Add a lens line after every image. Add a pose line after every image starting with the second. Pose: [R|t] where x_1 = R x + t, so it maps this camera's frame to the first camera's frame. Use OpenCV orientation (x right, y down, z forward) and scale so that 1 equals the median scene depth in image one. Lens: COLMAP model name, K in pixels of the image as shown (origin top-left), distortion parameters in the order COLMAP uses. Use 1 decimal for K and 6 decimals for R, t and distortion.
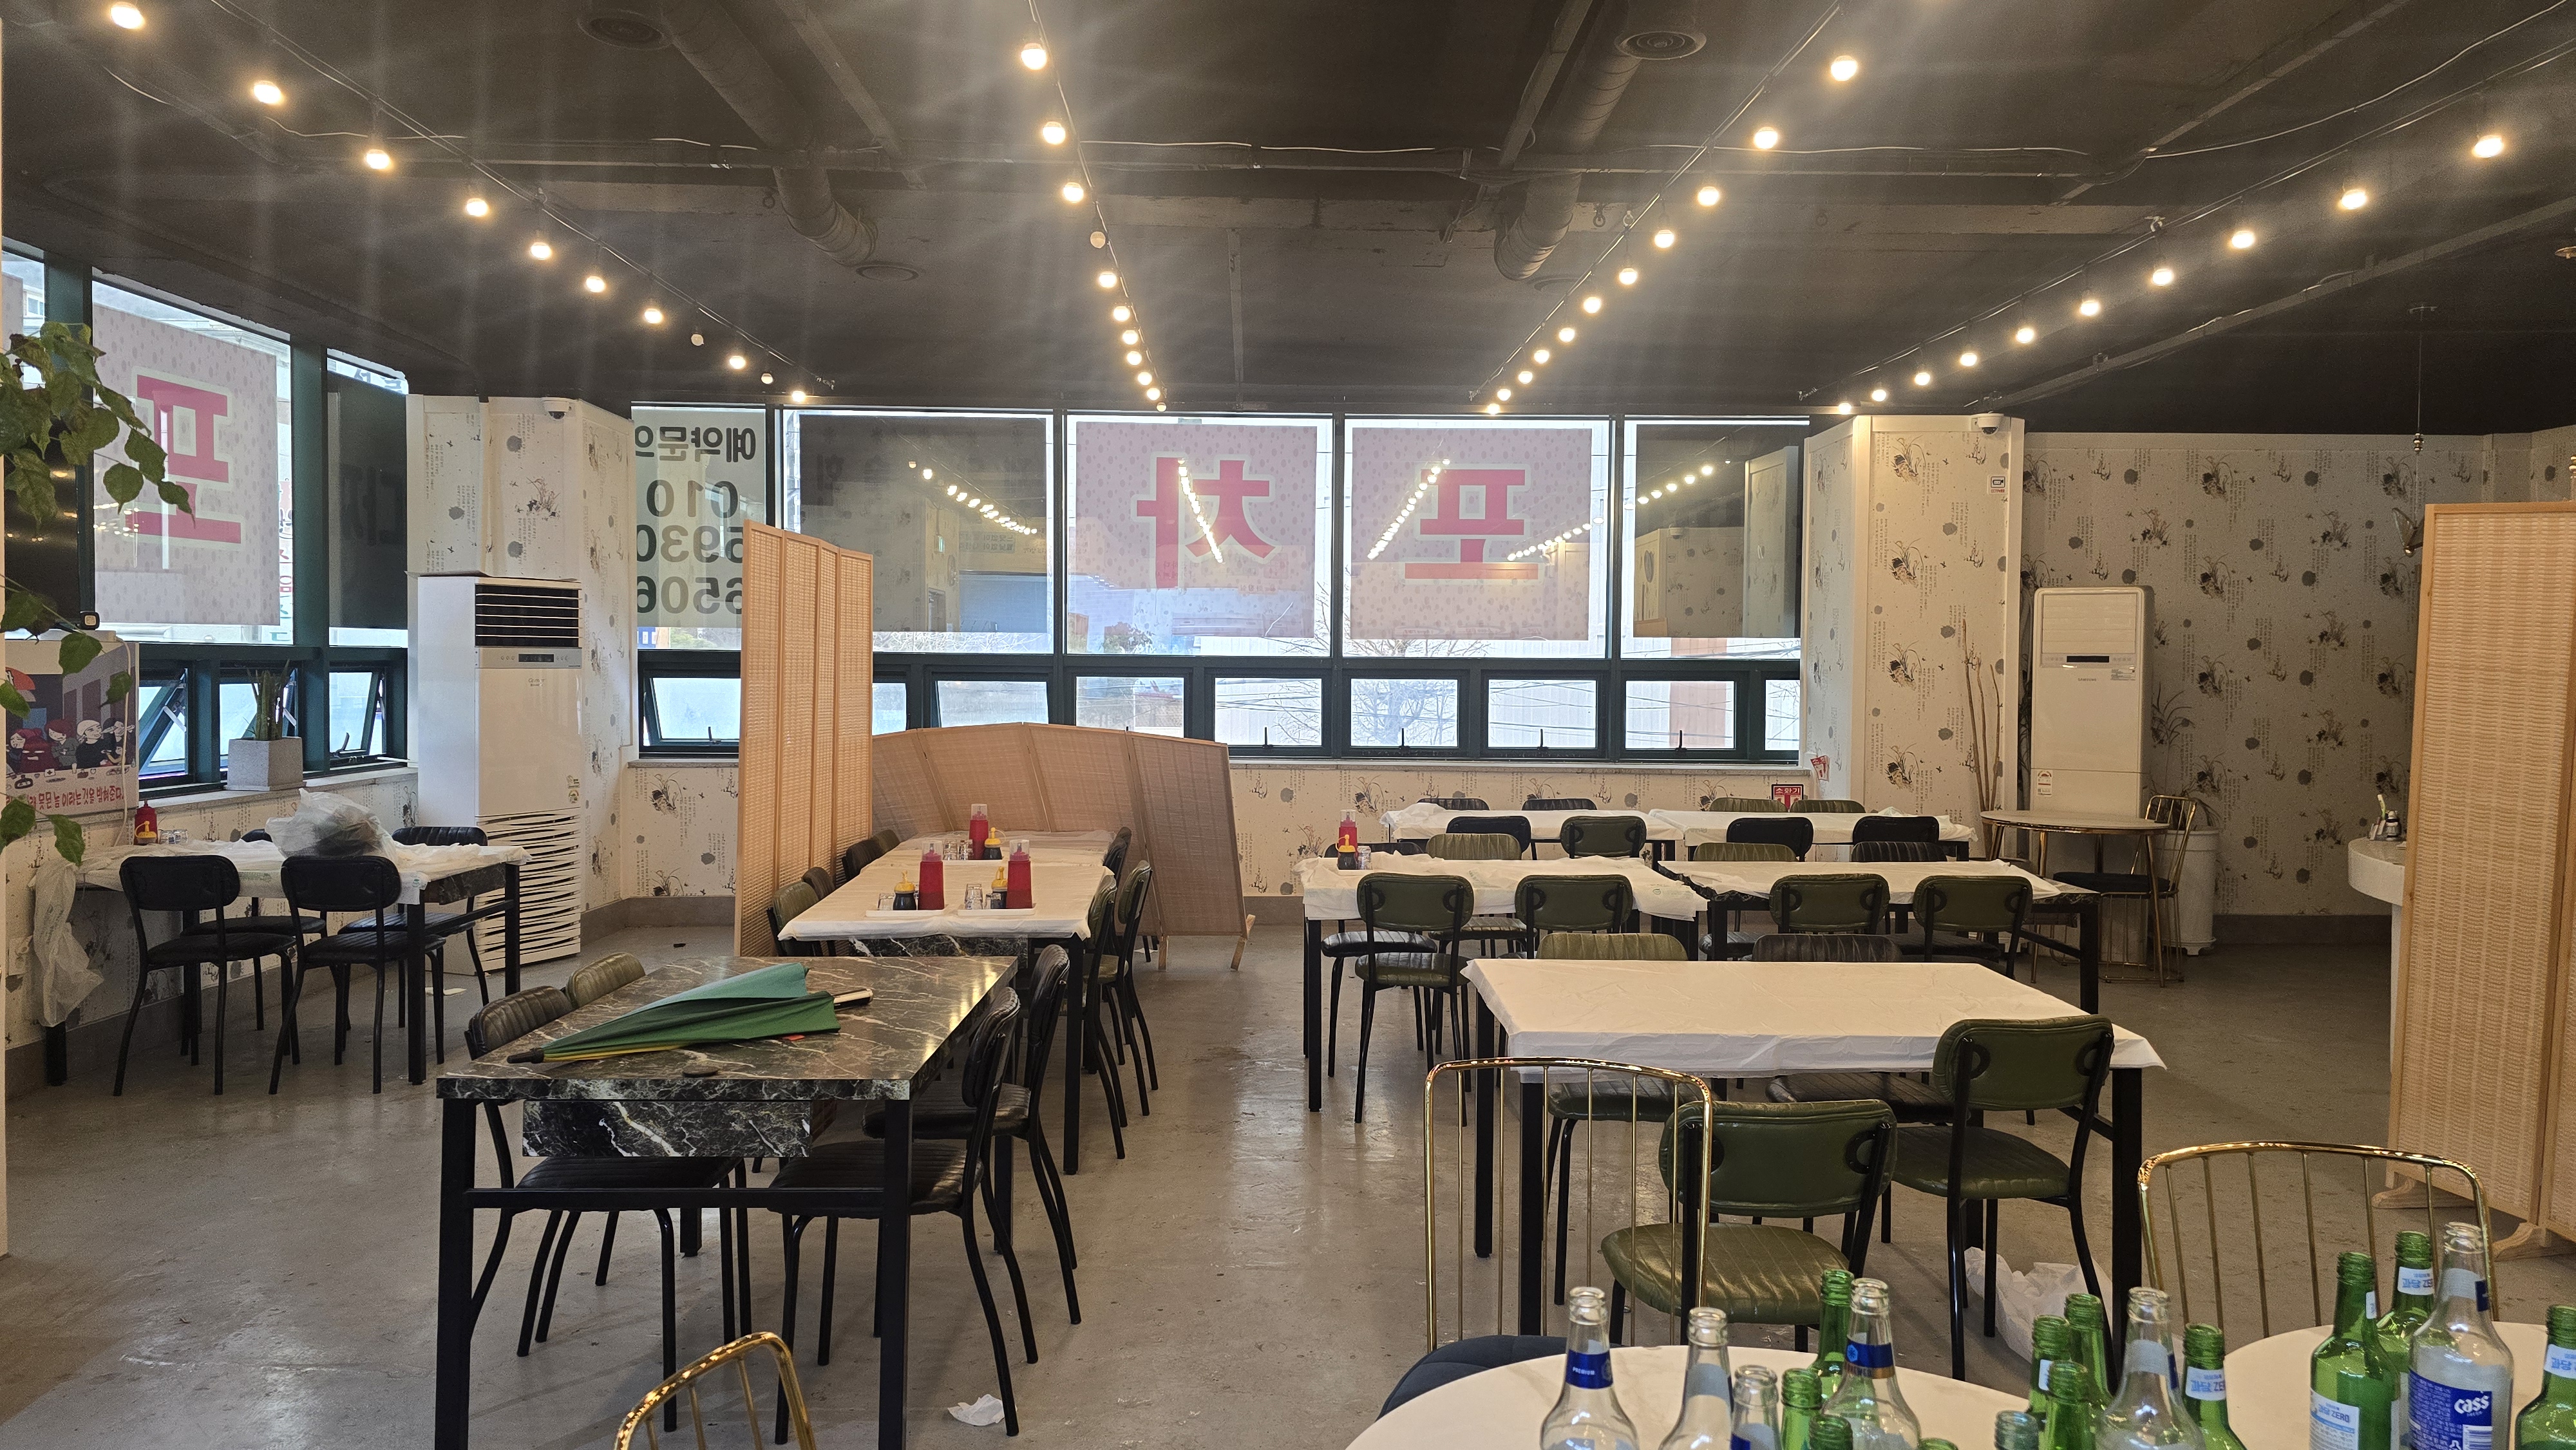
lens RADIAL K [[1561.2, 0, 1288.0], [0, 1561.2, 725.0], [0, 0, 1]] dist [0.001964, -0.018684]
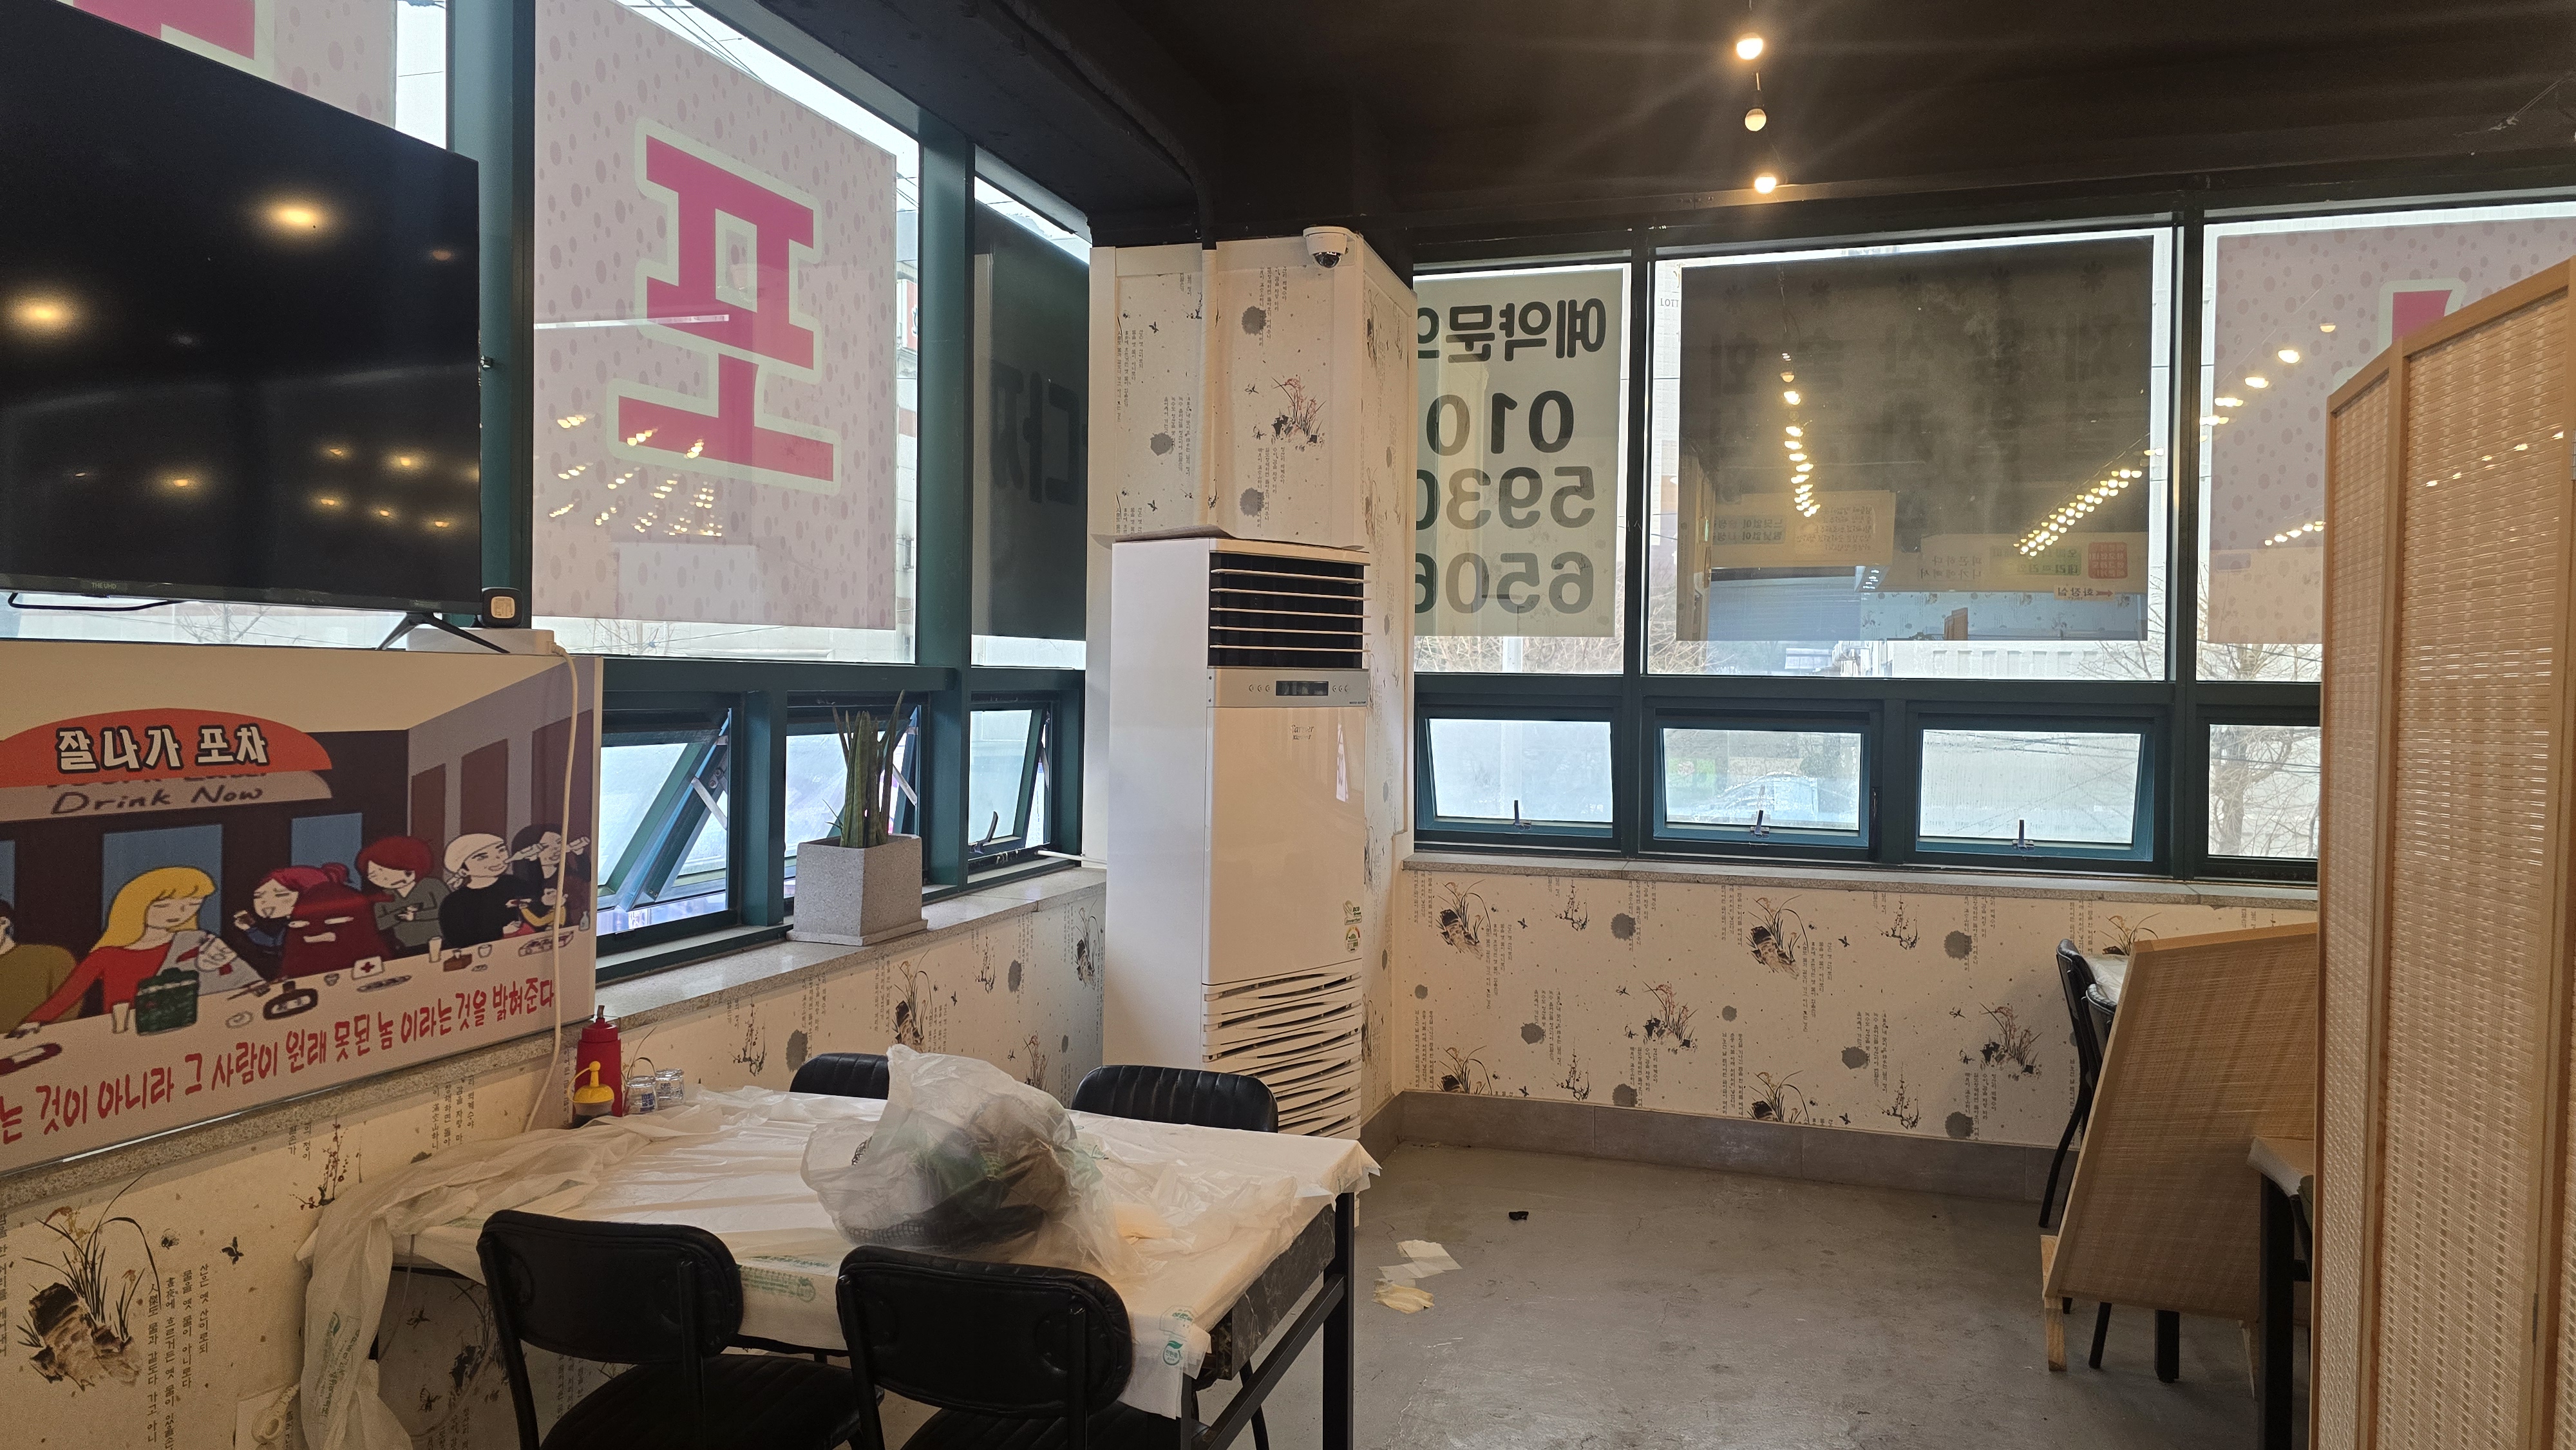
lens RADIAL K [[1715.3, 0, 1288.0], [0, 1715.3, 725.0], [0, 0, 1]] dist [0.068419, -0.069260]
pose [[0.932463, 0.010859, -0.361103, -0.256189], [-0.017298, 0.999744, -0.014604, -0.020262], [0.360852, 0.019864, 0.932412, 0.417553]]
